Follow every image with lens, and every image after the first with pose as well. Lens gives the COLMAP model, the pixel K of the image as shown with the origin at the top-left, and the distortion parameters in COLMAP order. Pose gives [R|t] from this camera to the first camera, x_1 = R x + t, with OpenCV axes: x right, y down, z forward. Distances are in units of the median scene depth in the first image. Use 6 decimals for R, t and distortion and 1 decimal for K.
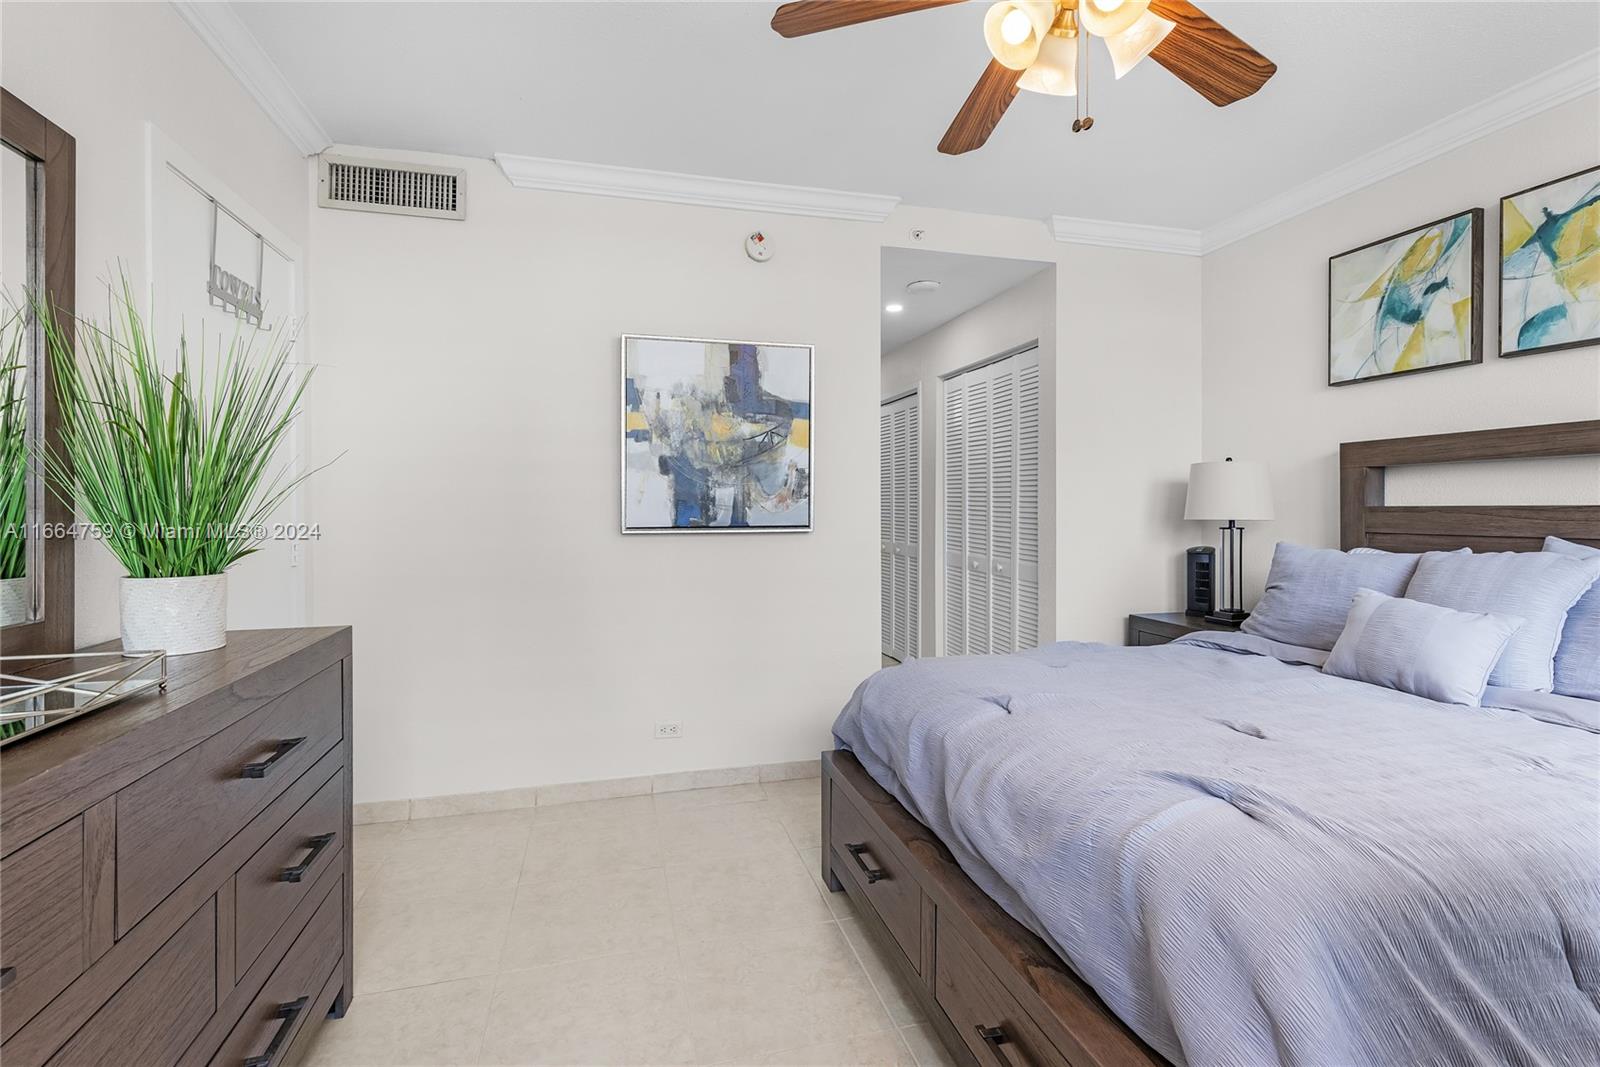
lens RADIAL K [[733.7, 0, 795.5], [0, 733.7, 500.1], [0, 0, 1]] dist [0.006031, -0.000704]
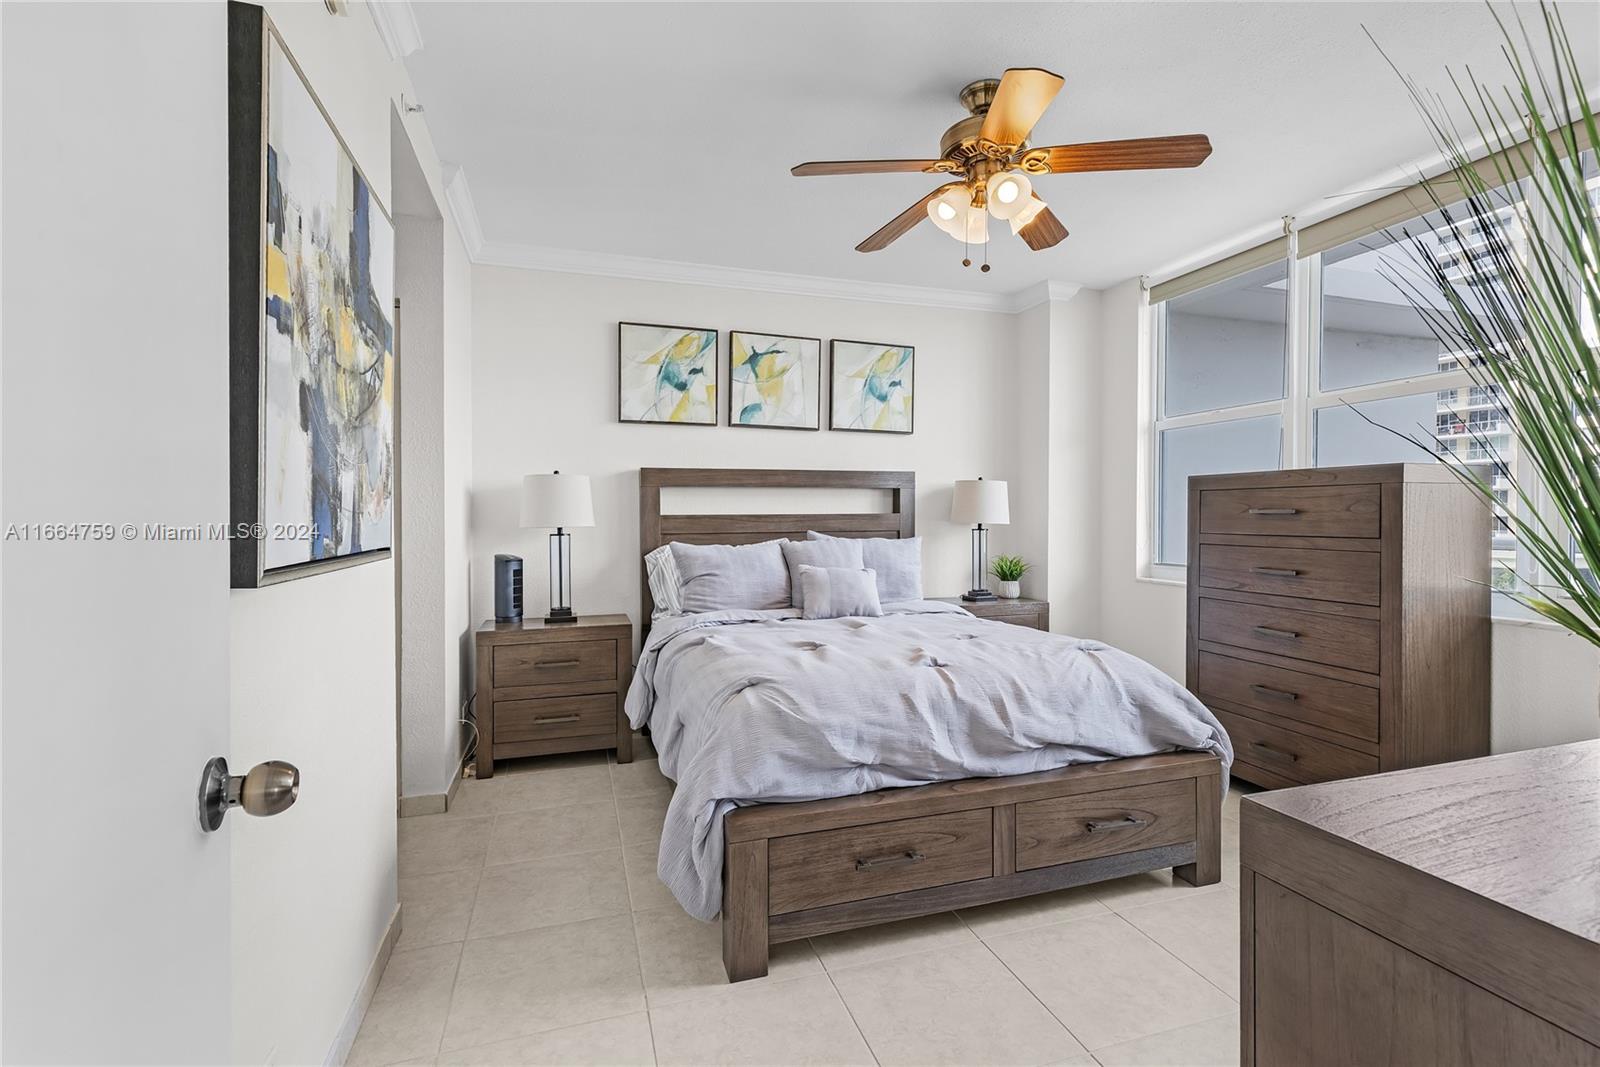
lens RADIAL K [[733.7, 0, 804.1], [0, 733.7, 524.3], [0, 0, 1]] dist [0.006031, -0.000704]
pose [[-0.050573, -0.009488, 0.998675, -0.681545], [-0.007395, 0.999931, 0.009126, 0.012725], [-0.998693, -0.006923, -0.050640, 0.874189]]
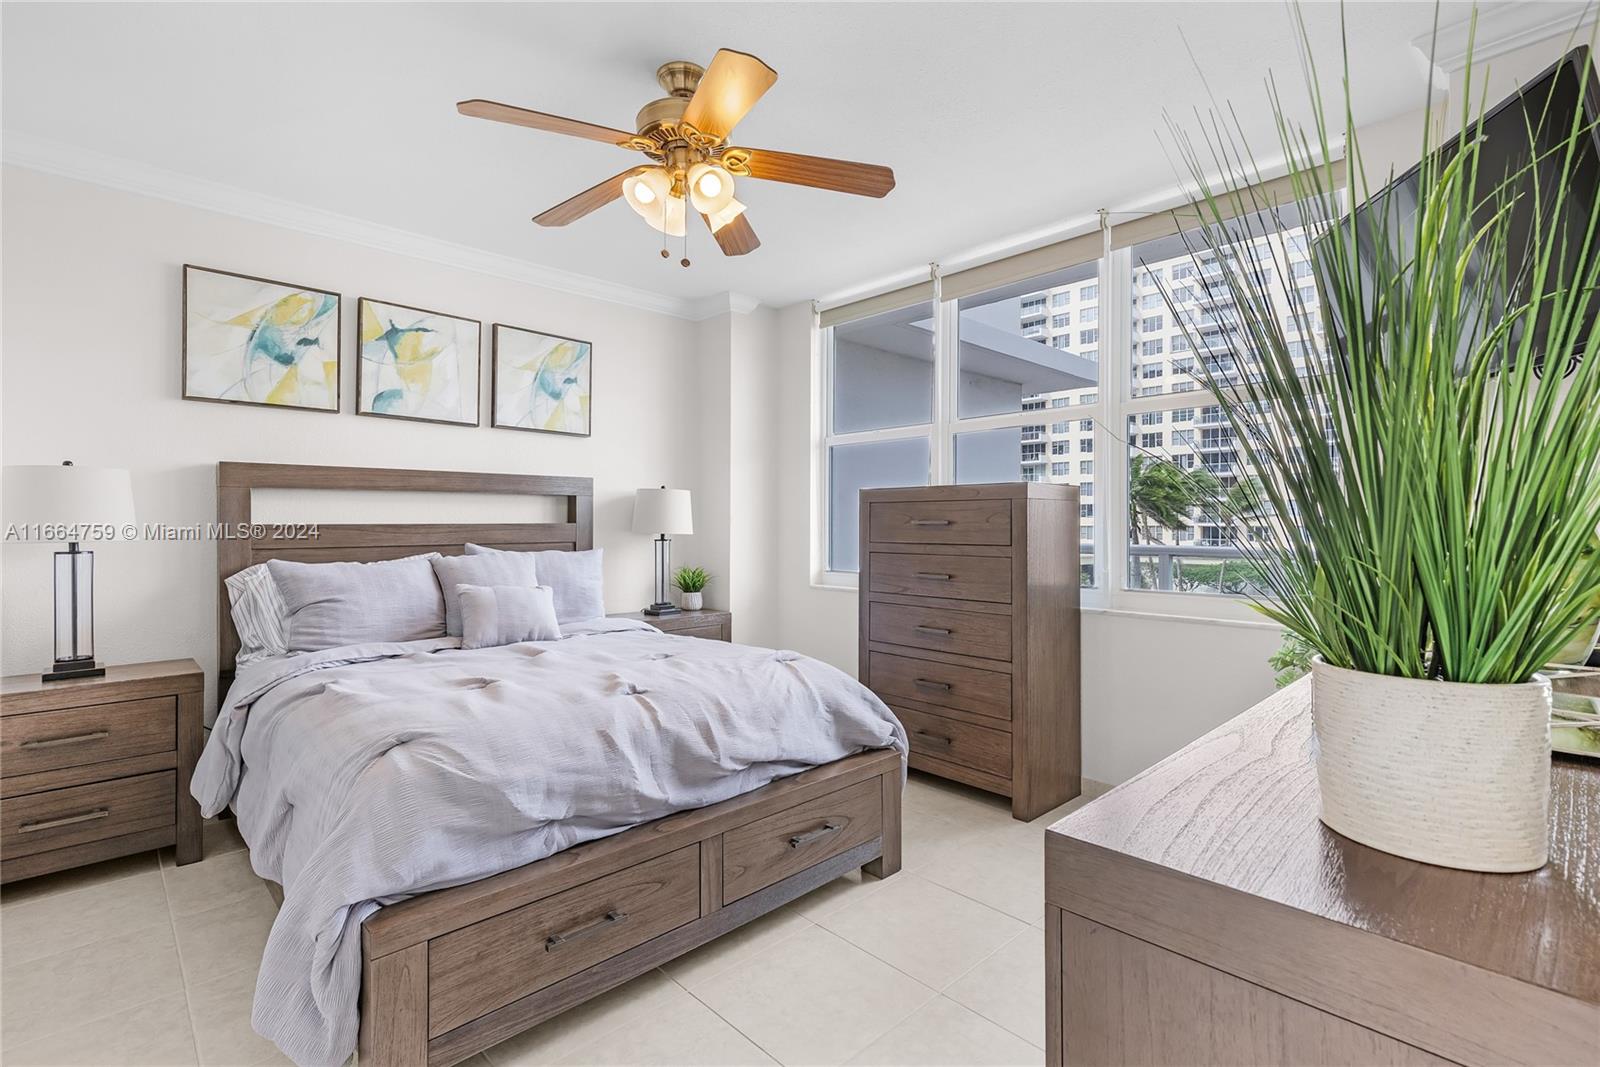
lens RADIAL K [[733.7, 0, 807.3], [0, 733.7, 524.3], [0, 0, 1]] dist [0.006031, -0.000704]
pose [[-0.489017, 0.003170, 0.872268, -0.591419], [-0.006747, 0.999950, -0.007417, 0.011939], [-0.872248, -0.009512, -0.488971, 0.897267]]
